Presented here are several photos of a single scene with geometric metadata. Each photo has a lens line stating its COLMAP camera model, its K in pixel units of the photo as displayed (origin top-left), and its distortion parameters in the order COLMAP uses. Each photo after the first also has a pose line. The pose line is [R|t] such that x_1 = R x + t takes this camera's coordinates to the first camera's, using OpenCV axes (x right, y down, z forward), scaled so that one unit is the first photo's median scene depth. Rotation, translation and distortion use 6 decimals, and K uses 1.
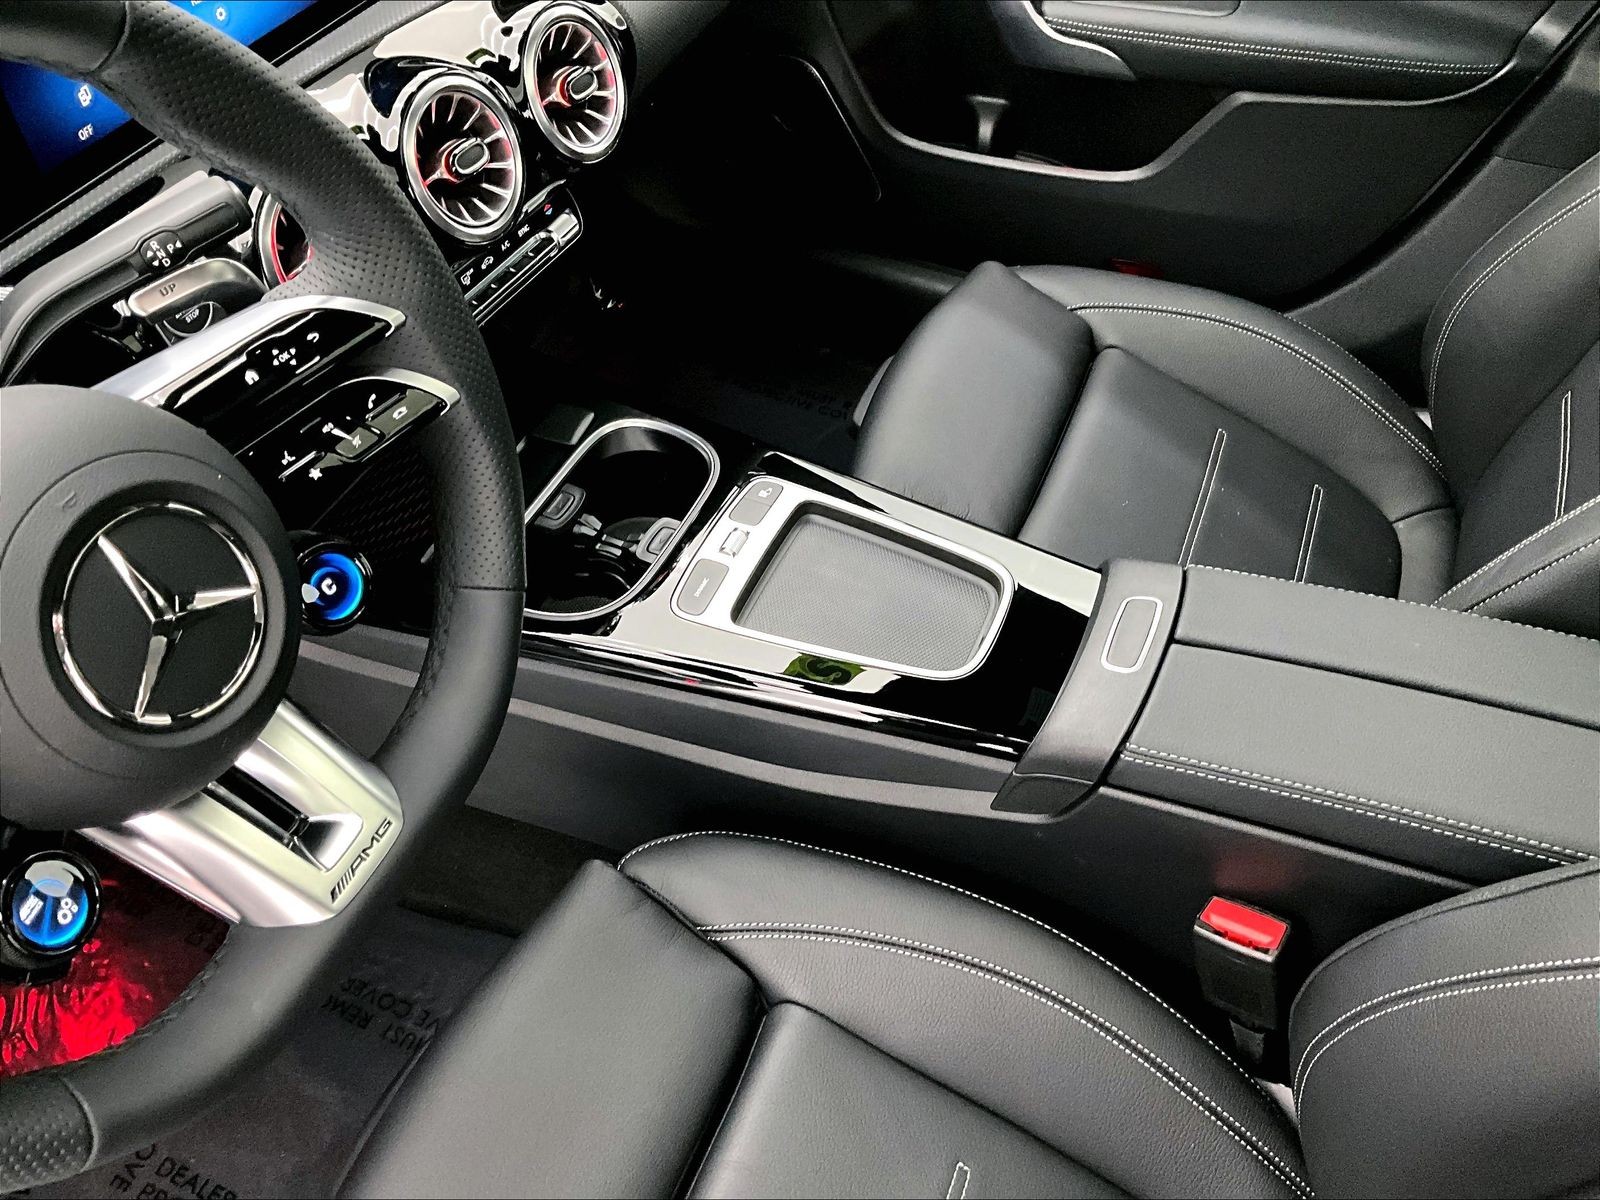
lens RADIAL K [[1324.0, 0, 799.9], [0, 1324.0, 607.4], [0, 0, 1]] dist [0.056445, -0.113168]
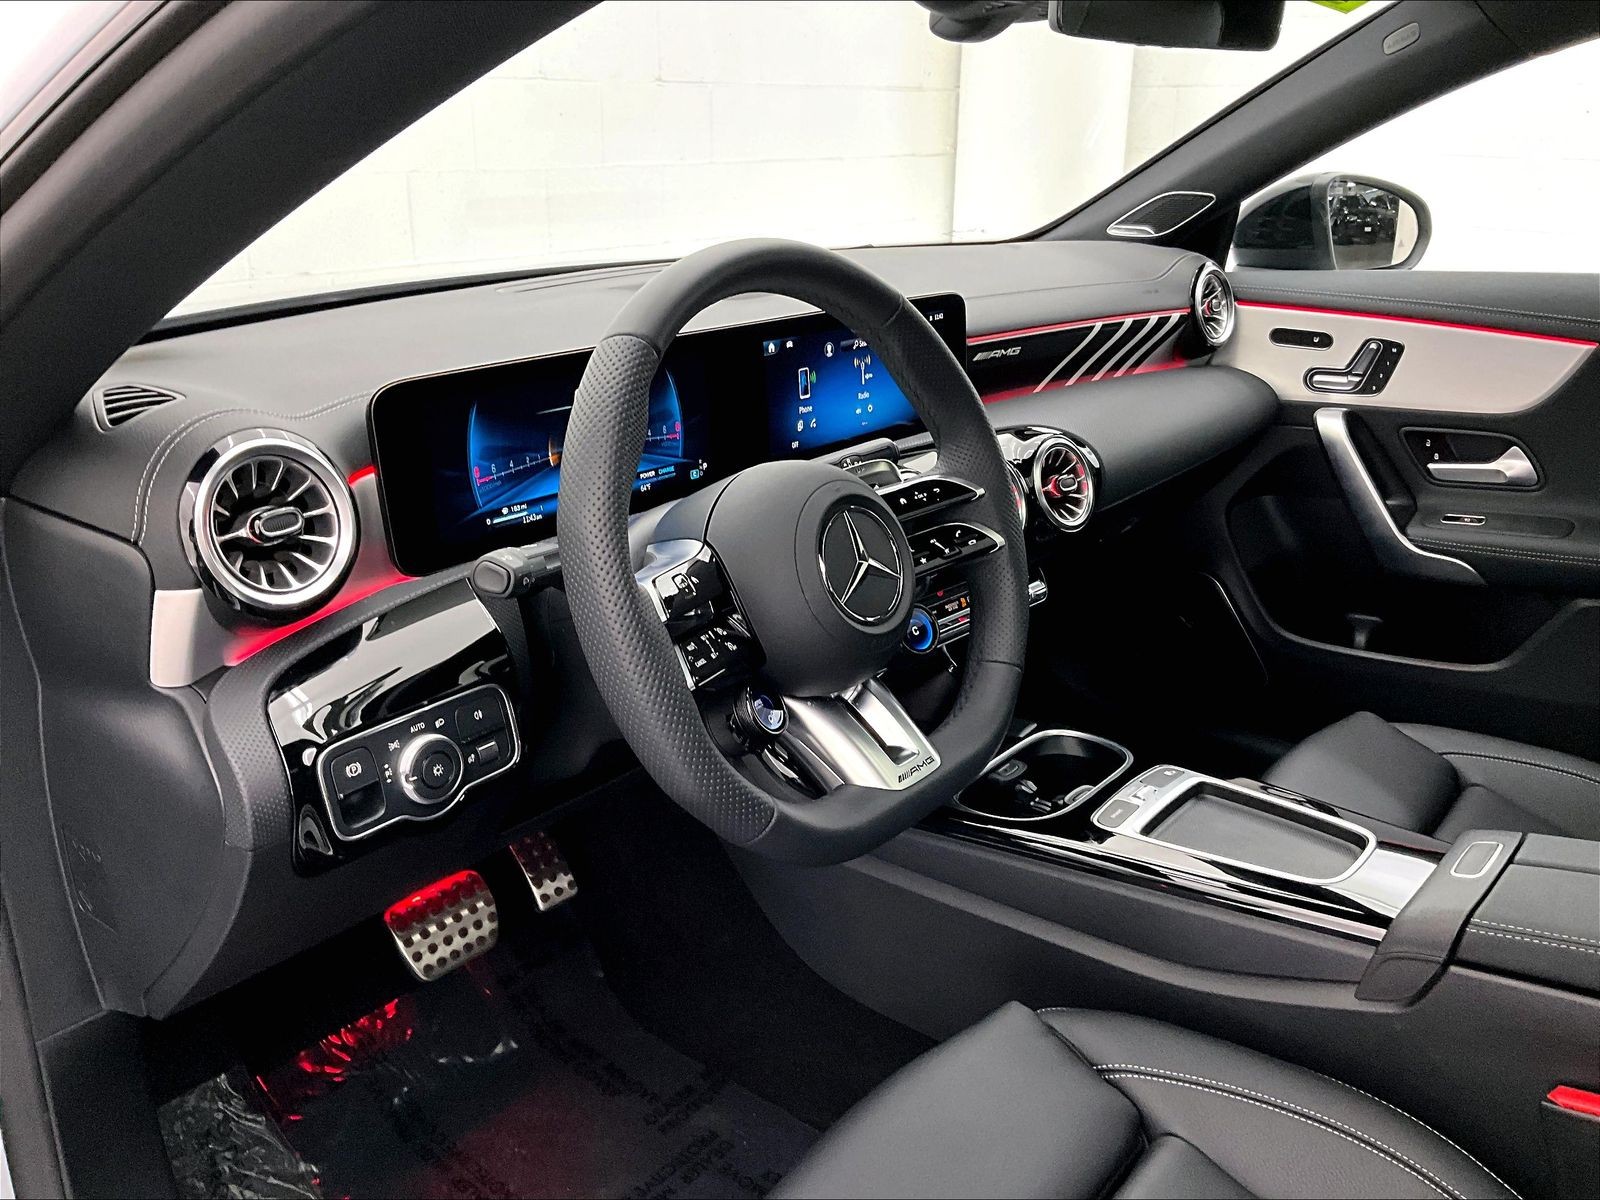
lens RADIAL K [[1324.0, 0, 785.3], [0, 1324.0, 600.3], [0, 0, 1]] dist [0.056445, -0.113168]
pose [[0.954150, 0.067350, -0.291653, -0.017541], [-0.199906, 0.868591, -0.453417, 0.462596], [0.222789, 0.490931, 0.842230, -0.283865]]
